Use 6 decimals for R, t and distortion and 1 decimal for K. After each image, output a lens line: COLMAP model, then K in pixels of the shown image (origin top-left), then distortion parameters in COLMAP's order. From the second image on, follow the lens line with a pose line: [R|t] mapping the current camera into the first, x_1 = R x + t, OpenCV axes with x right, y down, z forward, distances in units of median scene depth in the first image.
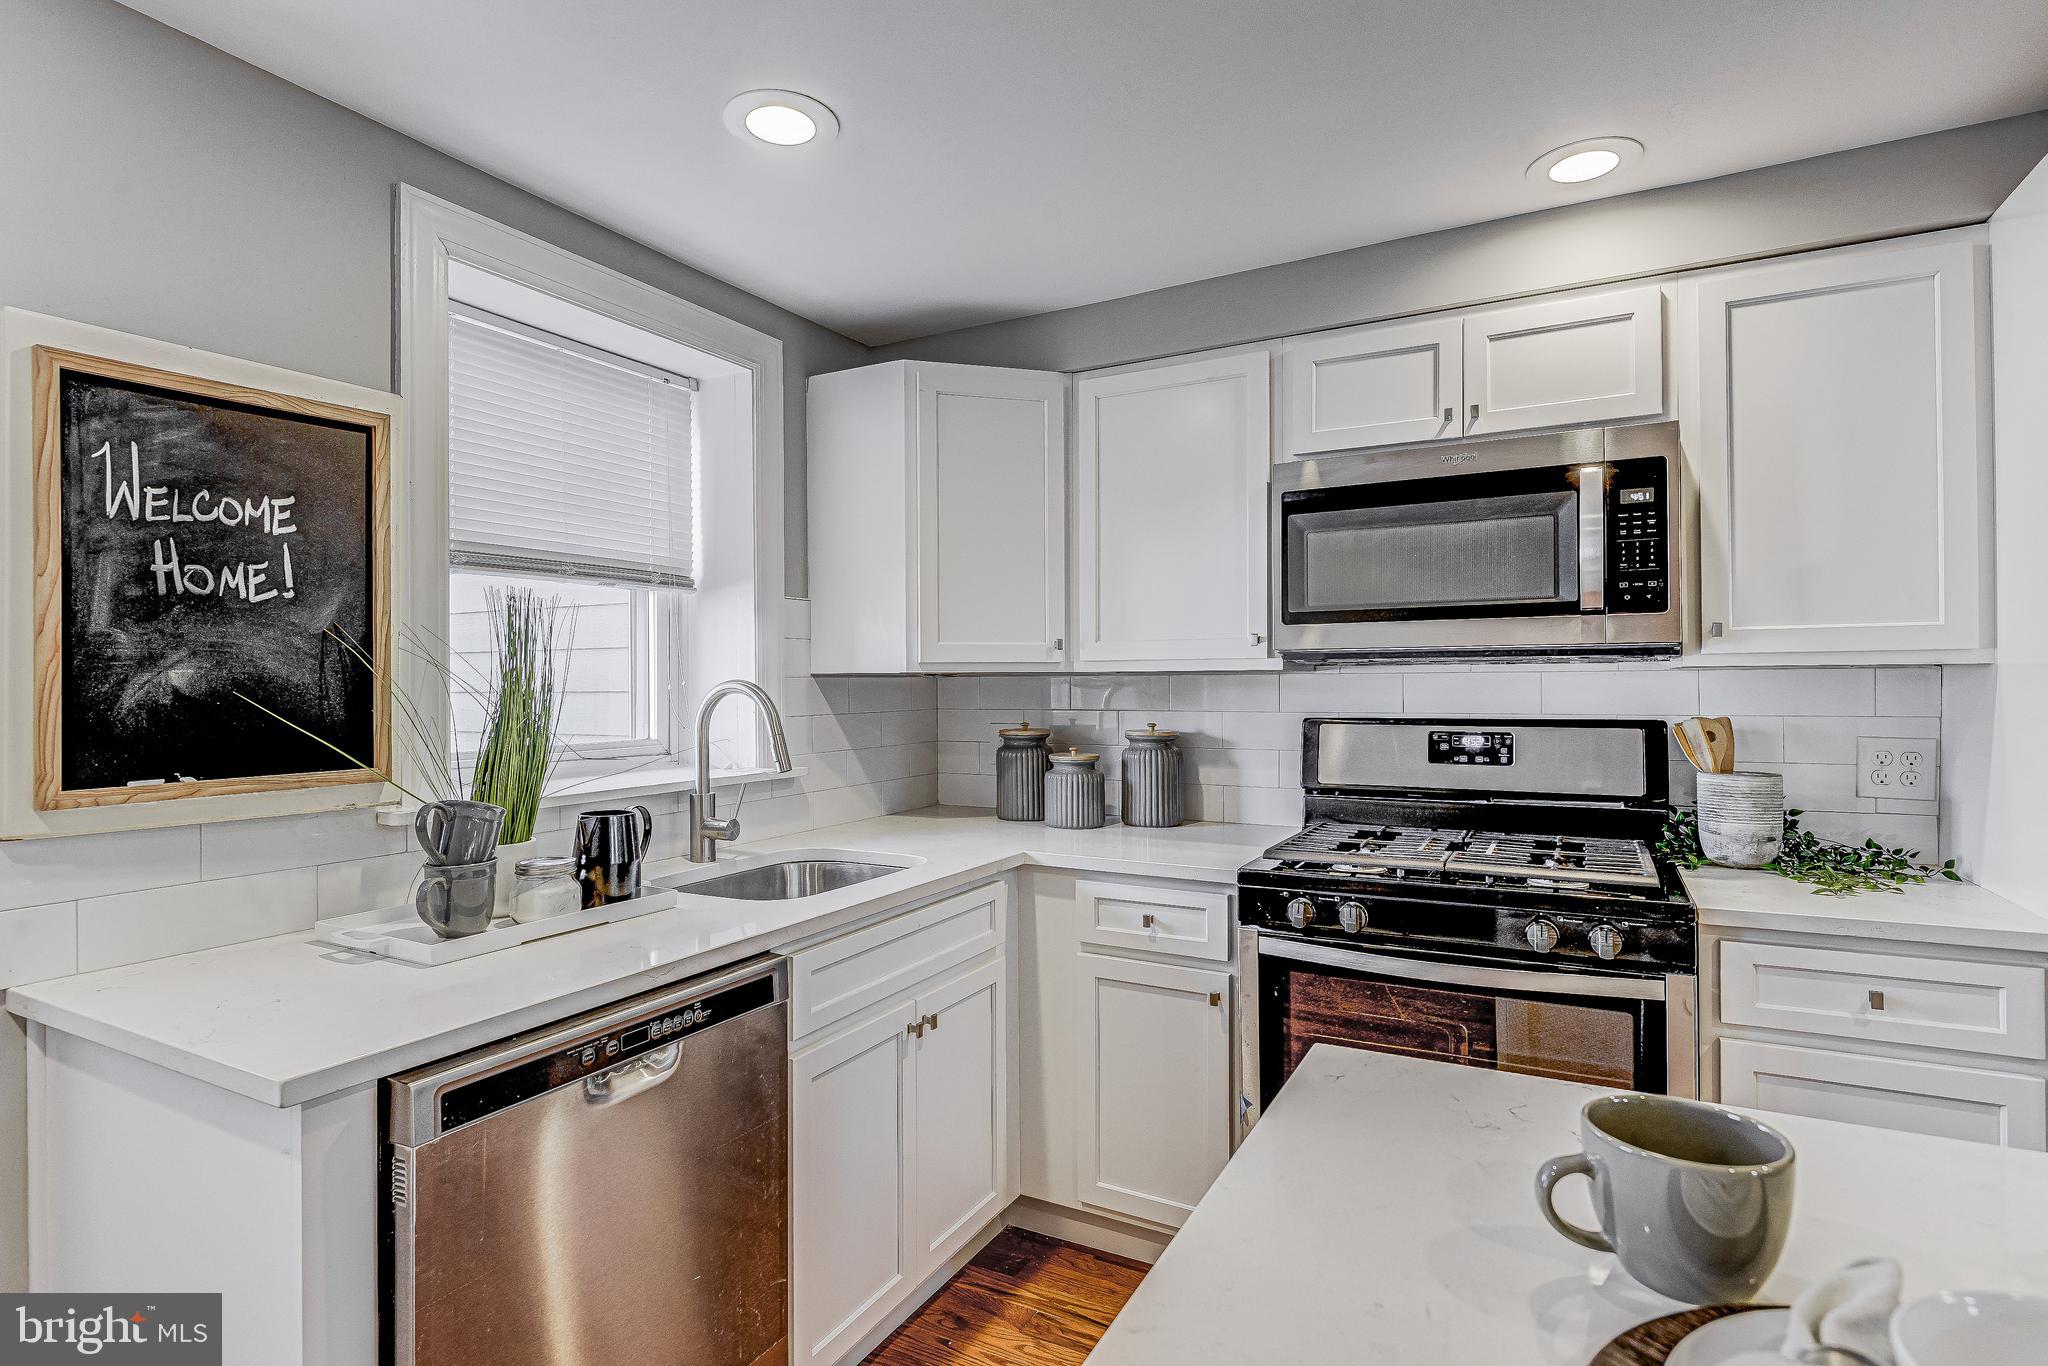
lens RADIAL K [[1106.1, 0, 1024.0], [0, 1106.1, 683.0], [0, 0, 1]] dist [-0.000297, -0.000061]
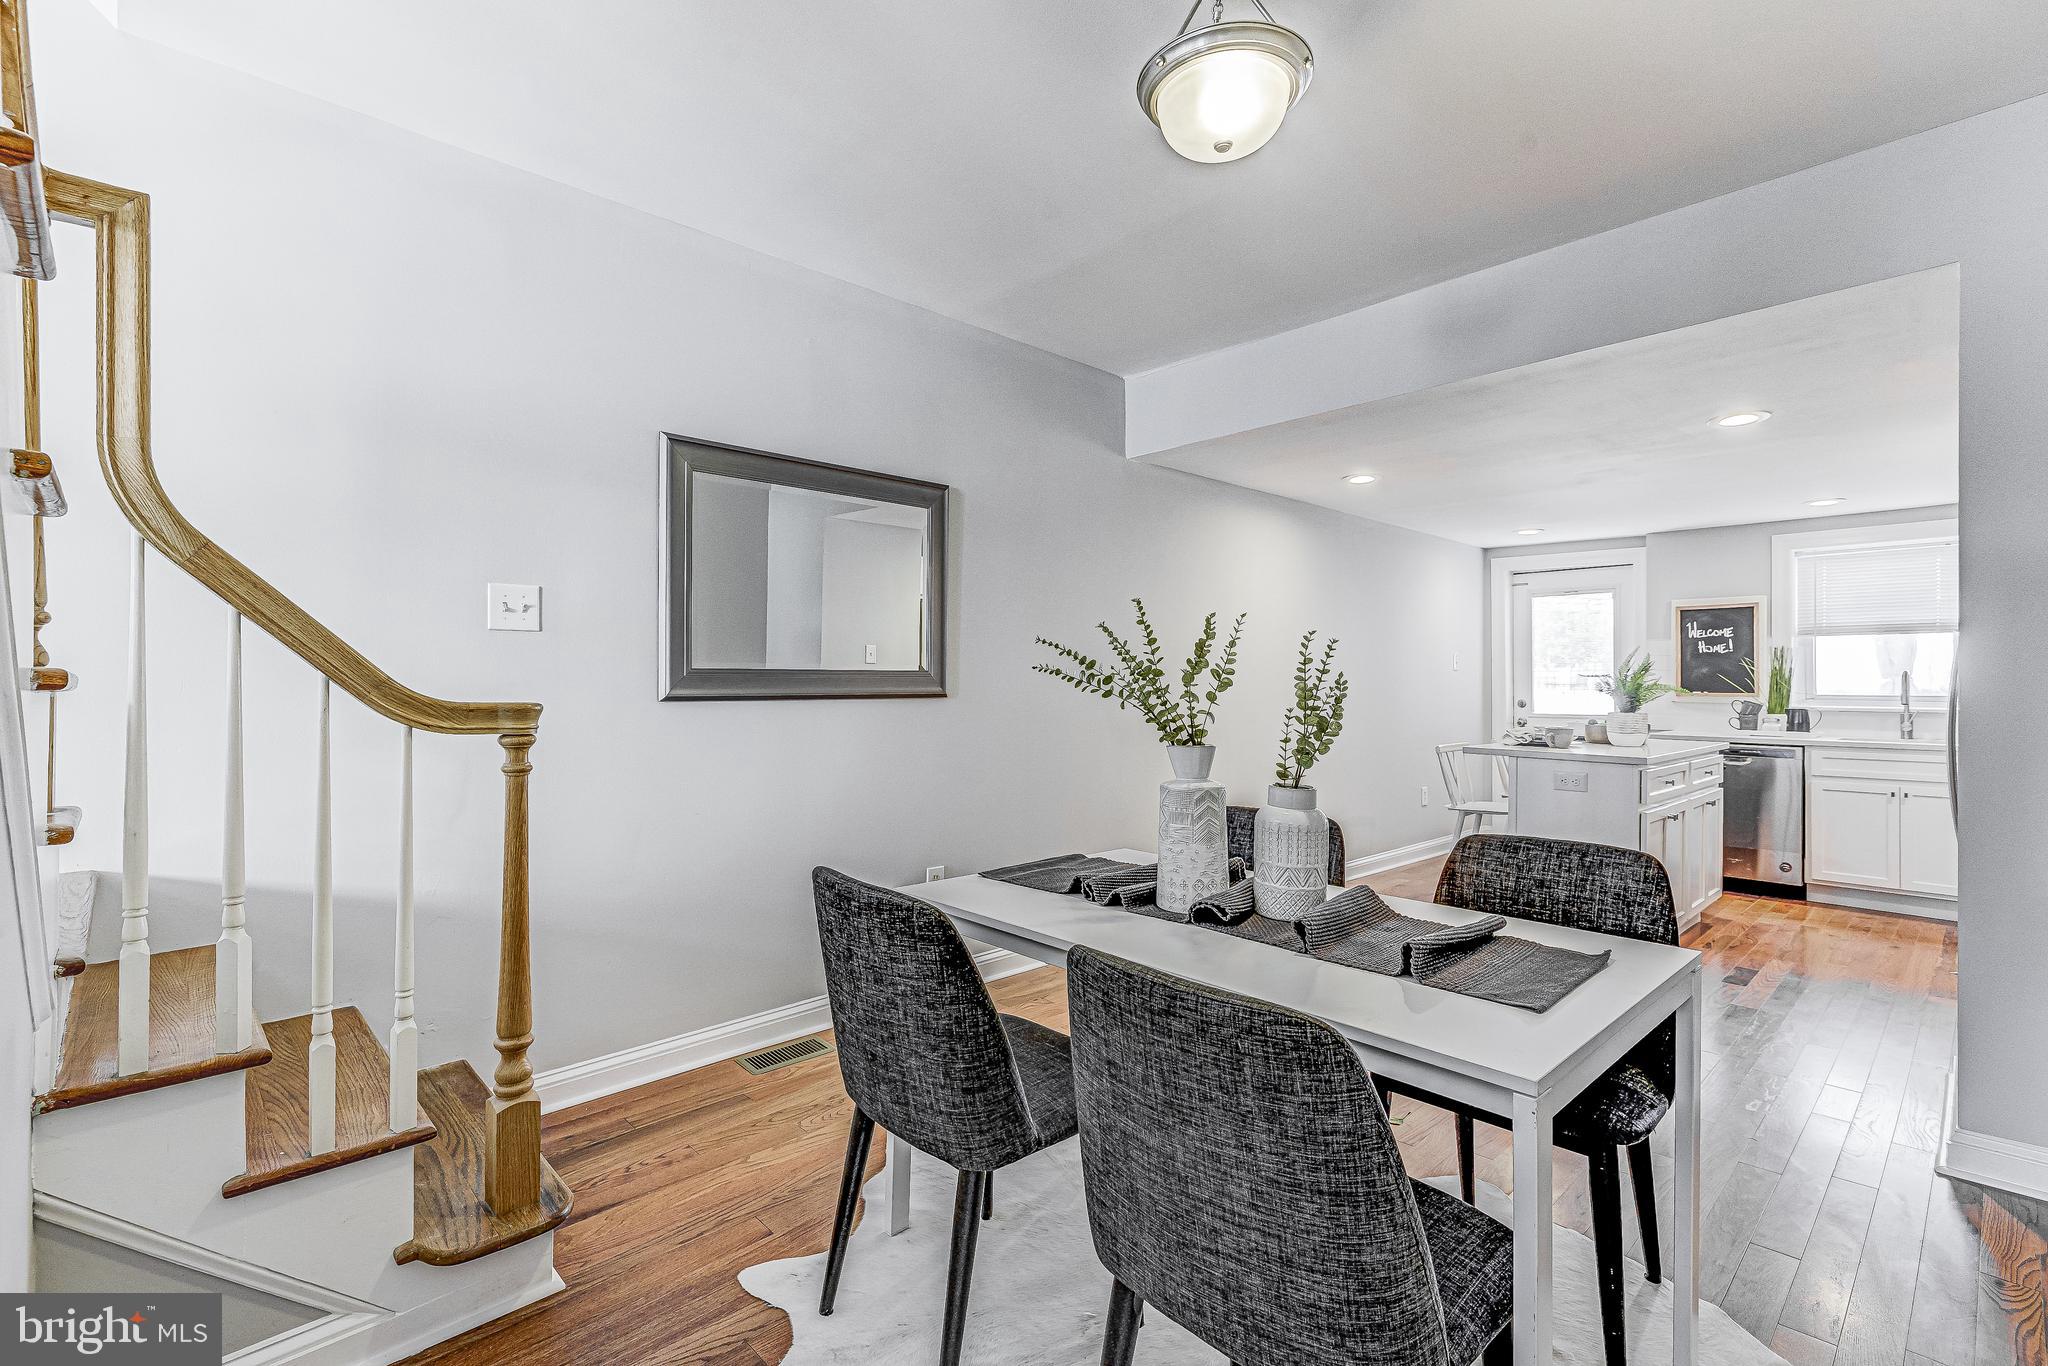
lens RADIAL K [[905.2, 0, 1024.0], [0, 905.2, 683.0], [0, 0, 1]] dist [0.003736, 0.000186]
pose [[-0.329528, 0.005665, -0.944129, 3.722392], [0.003240, 0.999983, 0.004869, 0.020291], [0.944140, -0.001455, -0.329540, -0.437628]]
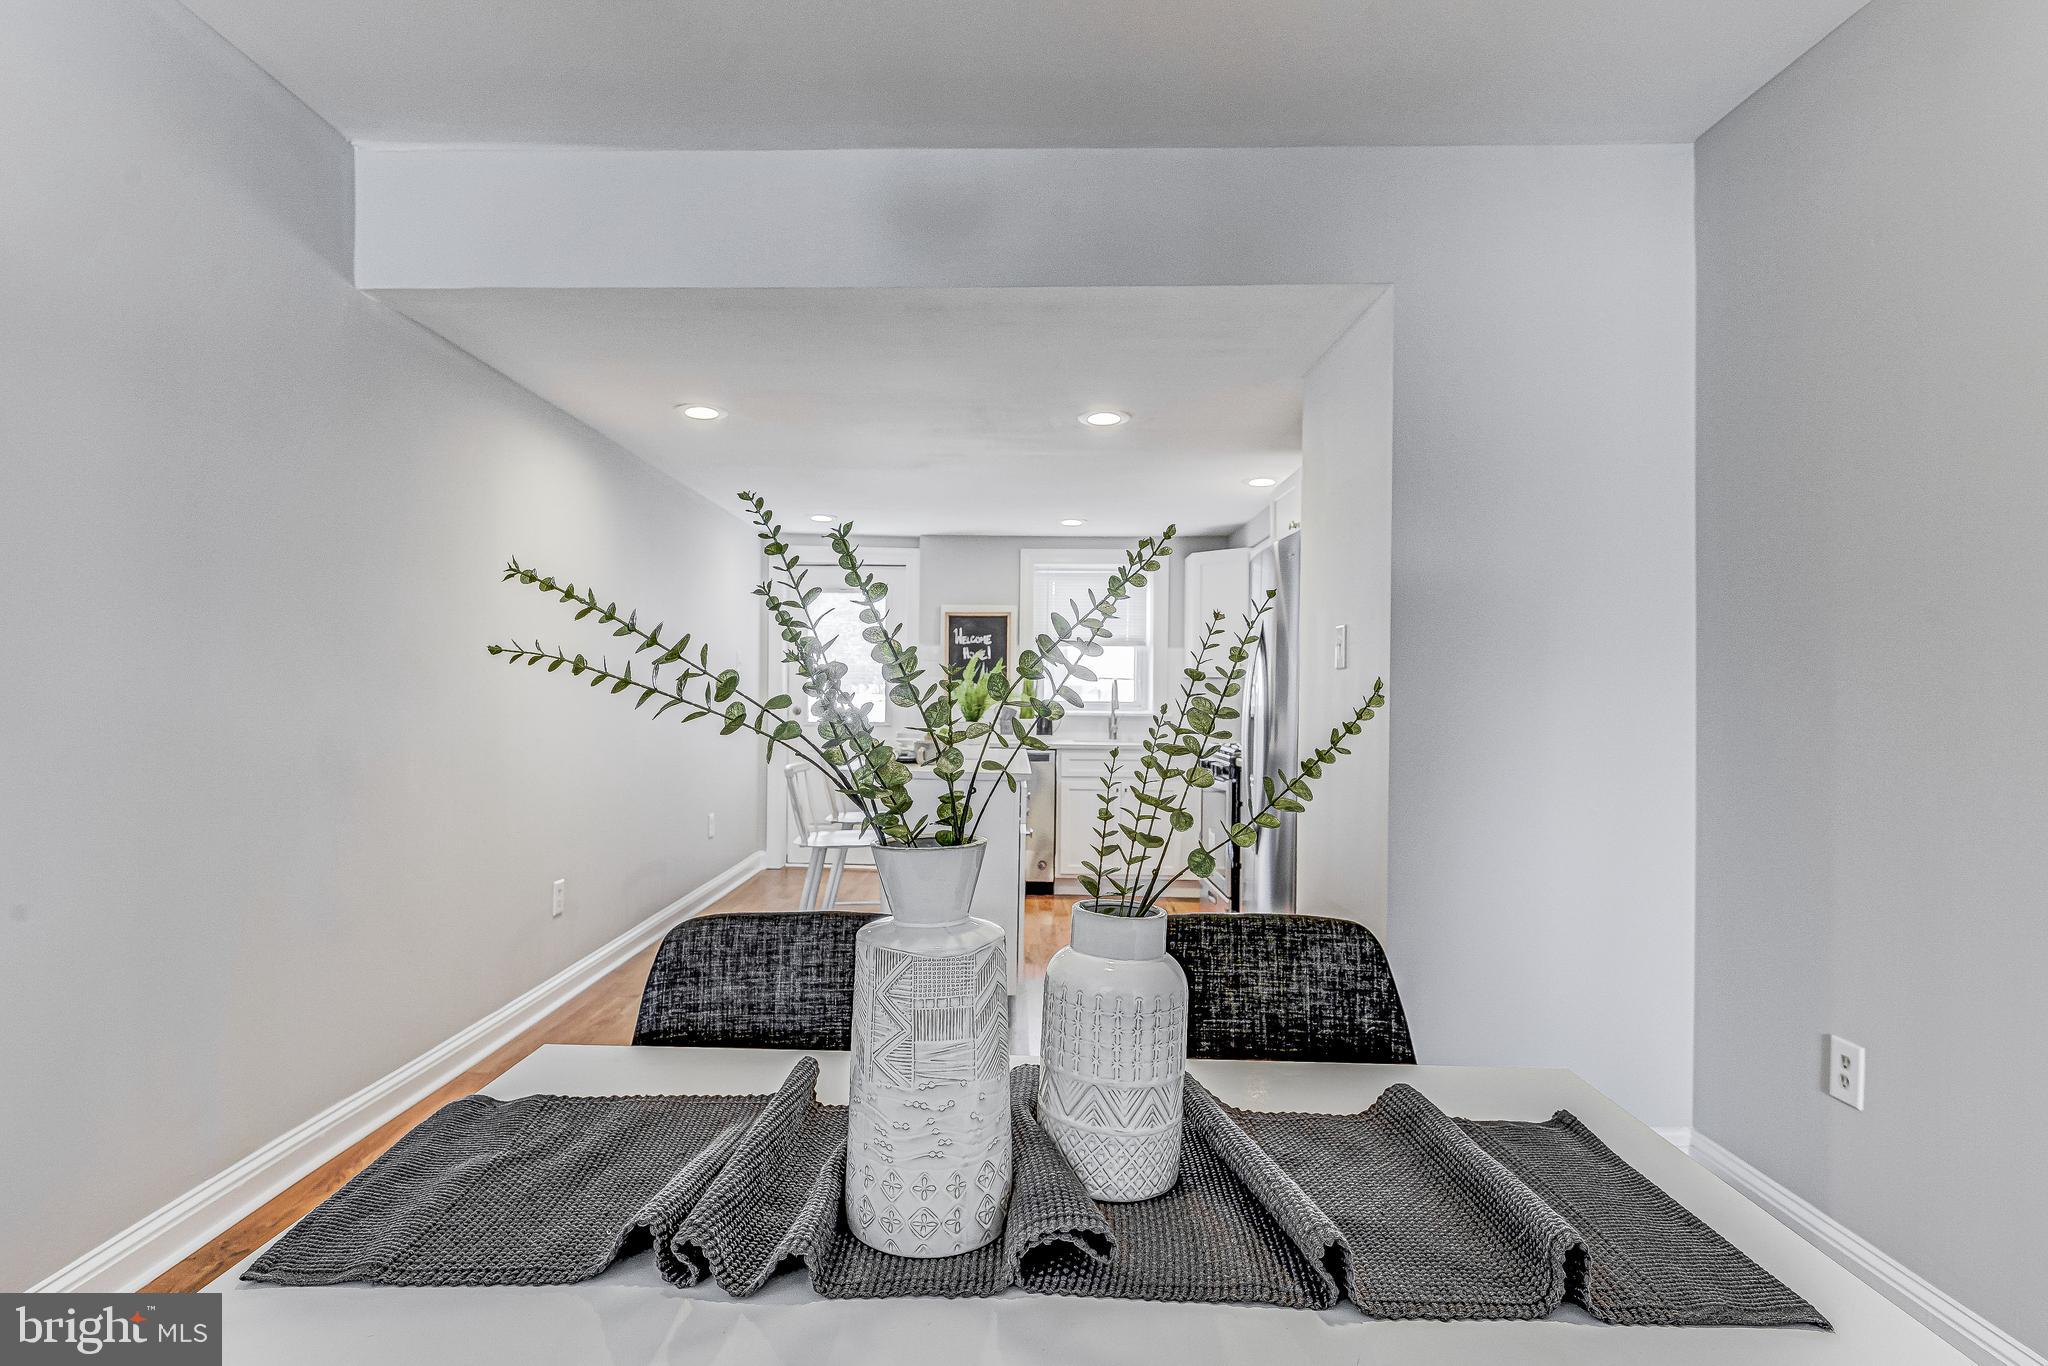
lens RADIAL K [[1051.5, 0, 1024.0], [0, 1051.5, 683.0], [0, 0, 1]] dist [0.013139, -0.000121]
pose [[0.432023, 0.004297, -0.901852, 3.303606], [-0.009118, 0.999958, 0.000397, 0.018847], [0.901816, 0.008052, 0.432044, -0.699376]]
